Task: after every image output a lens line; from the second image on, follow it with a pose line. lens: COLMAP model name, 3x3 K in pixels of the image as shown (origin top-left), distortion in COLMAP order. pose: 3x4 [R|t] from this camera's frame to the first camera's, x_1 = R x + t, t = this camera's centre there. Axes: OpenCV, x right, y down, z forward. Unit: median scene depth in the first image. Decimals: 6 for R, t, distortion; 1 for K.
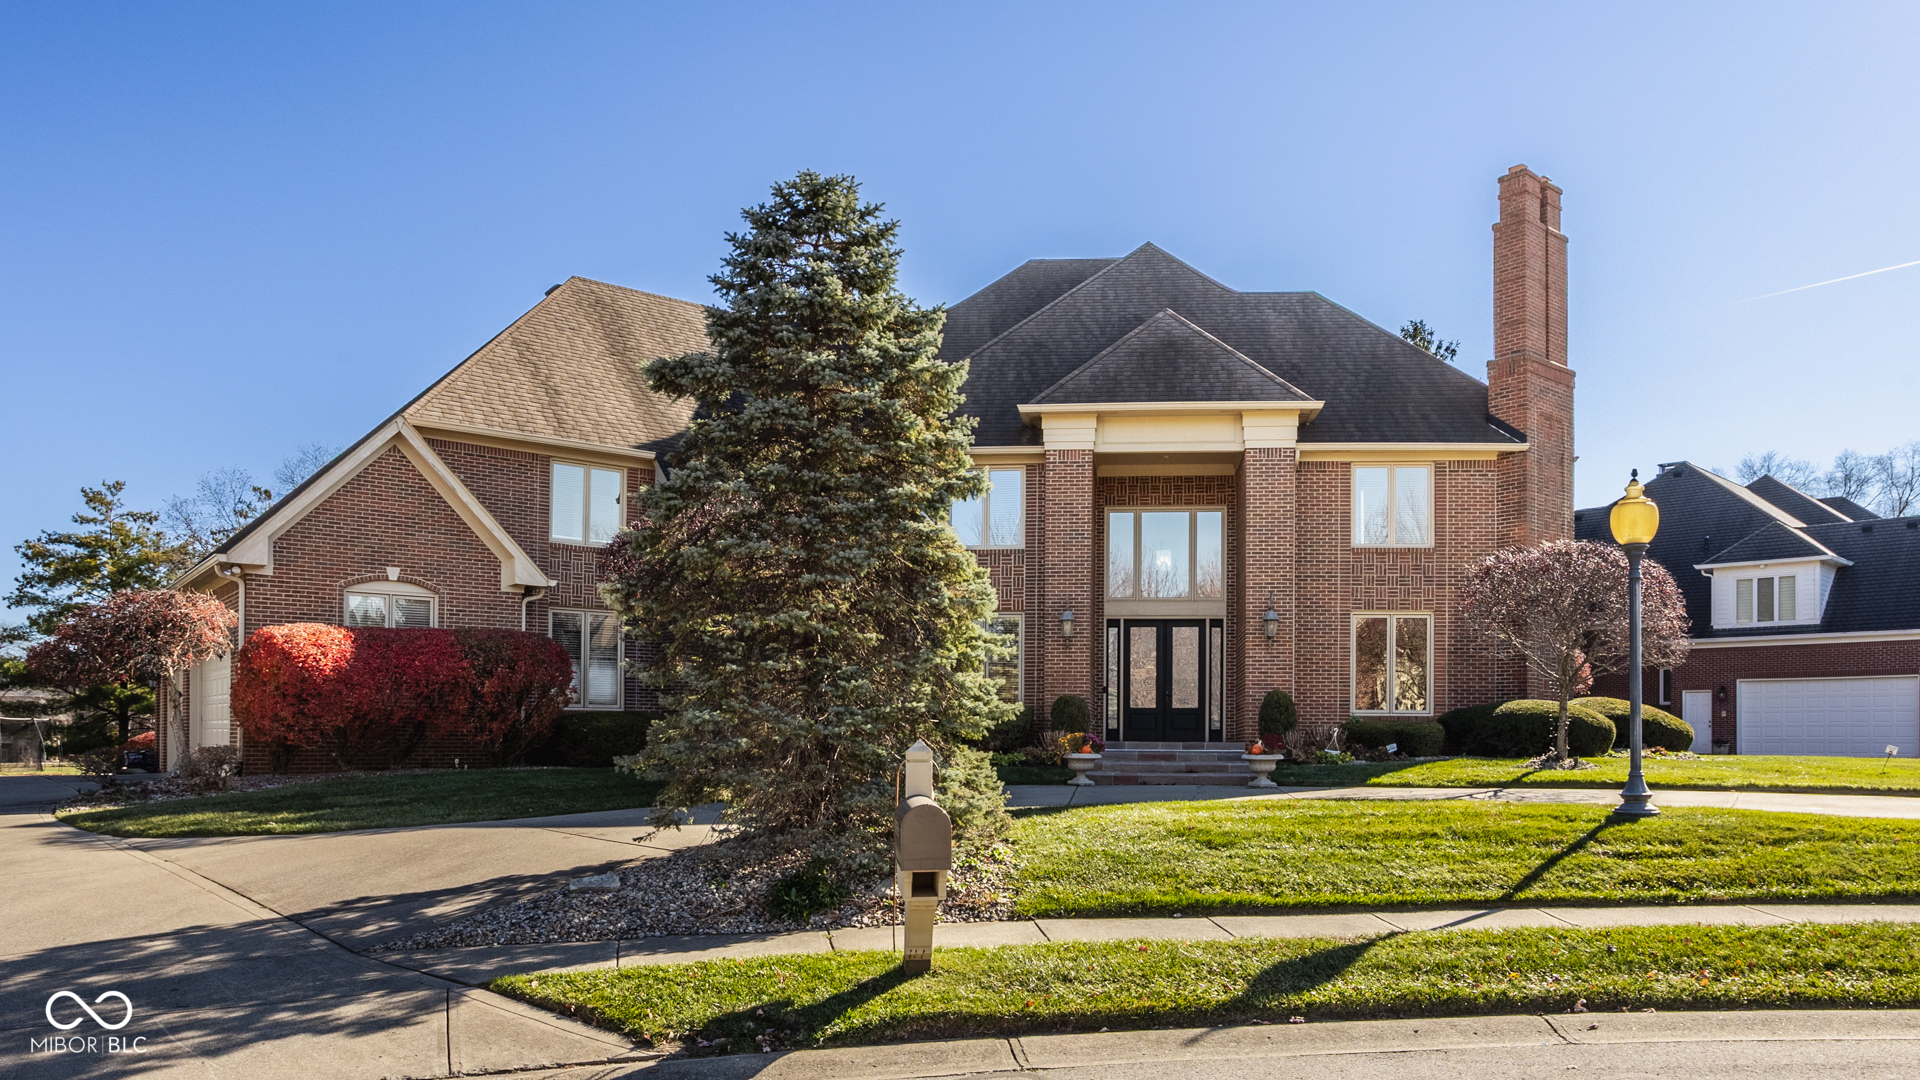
lens RADIAL K [[940.4, 0, 954.7], [0, 940.4, 538.5], [0, 0, 1]] dist [-0.000682, 0.008041]
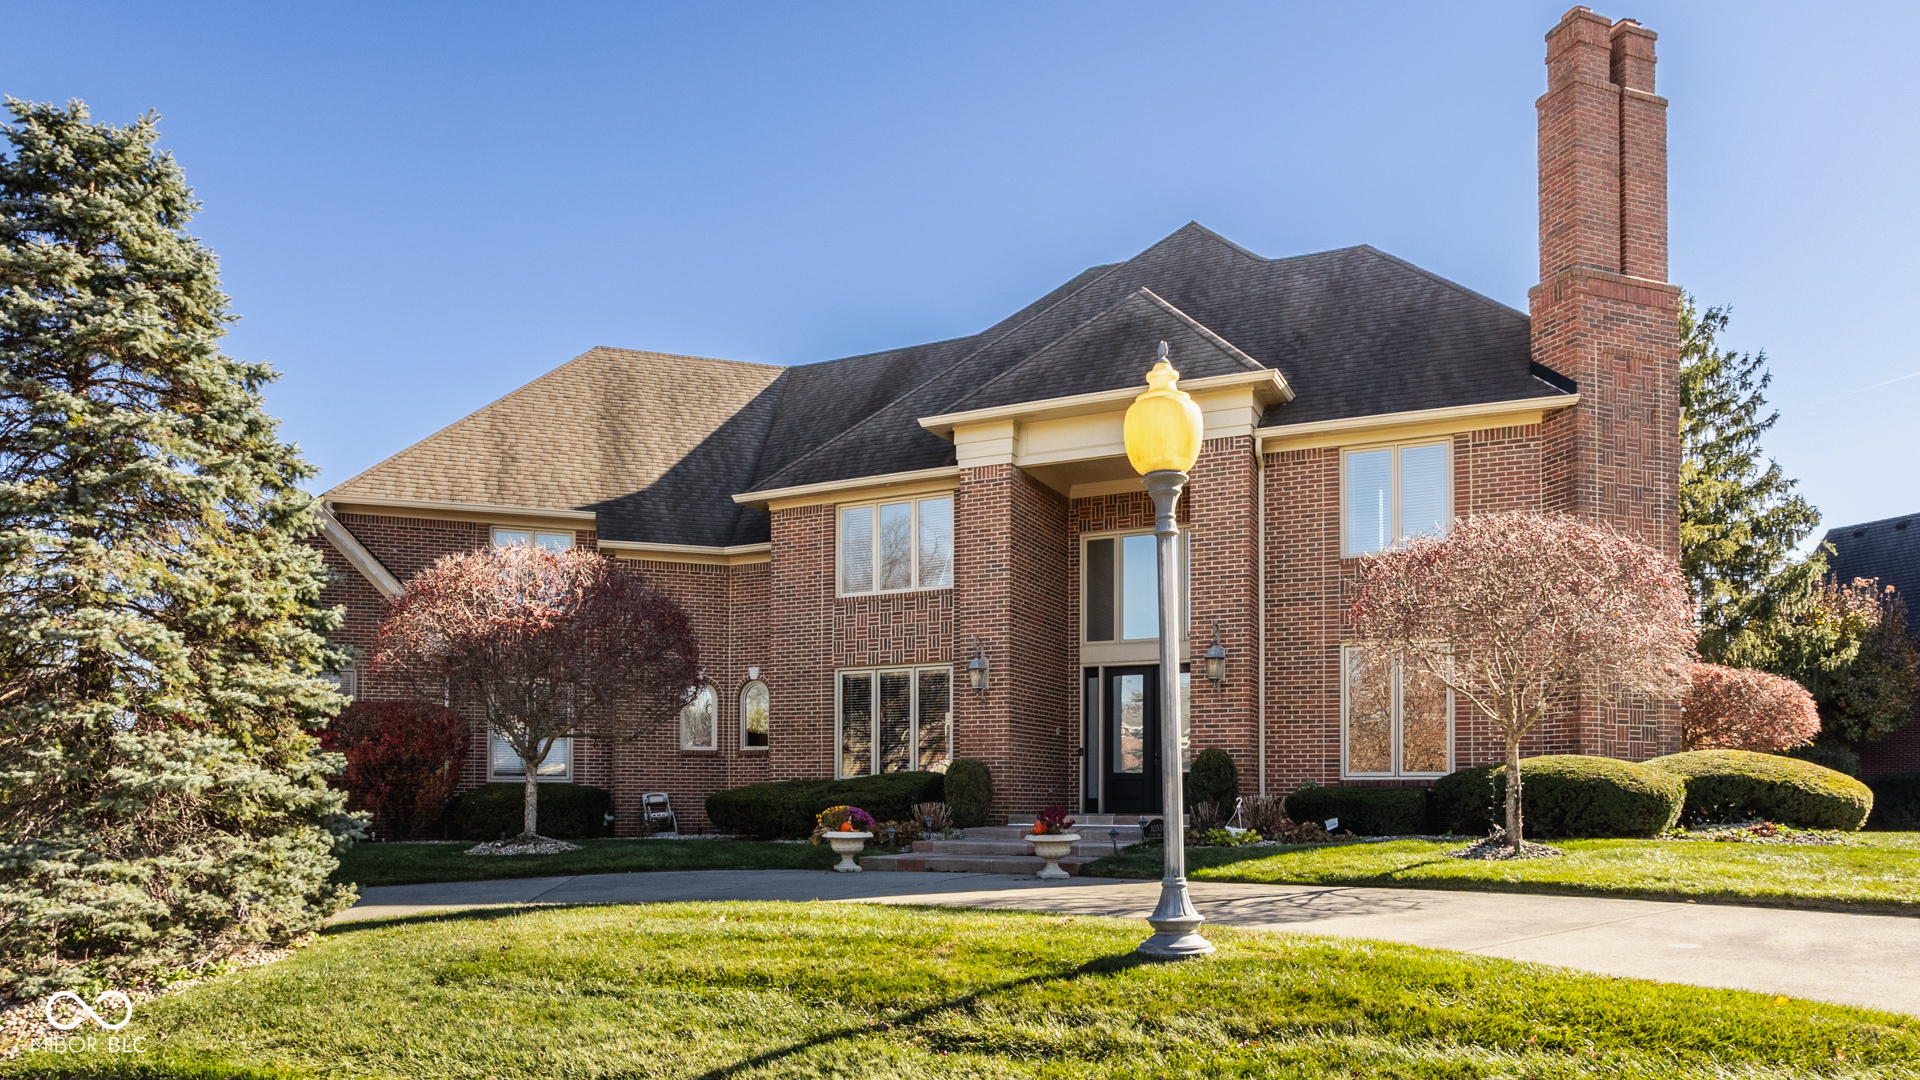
lens RADIAL K [[940.4, 0, 999.7], [0, 940.4, 619.1], [0, 0, 1]] dist [-0.000682, 0.008041]
pose [[0.966765, -0.053852, -0.249931, 0.336242], [0.057439, 0.998324, 0.007075, 0.036199], [0.249131, -0.021196, 0.968238, 0.190457]]
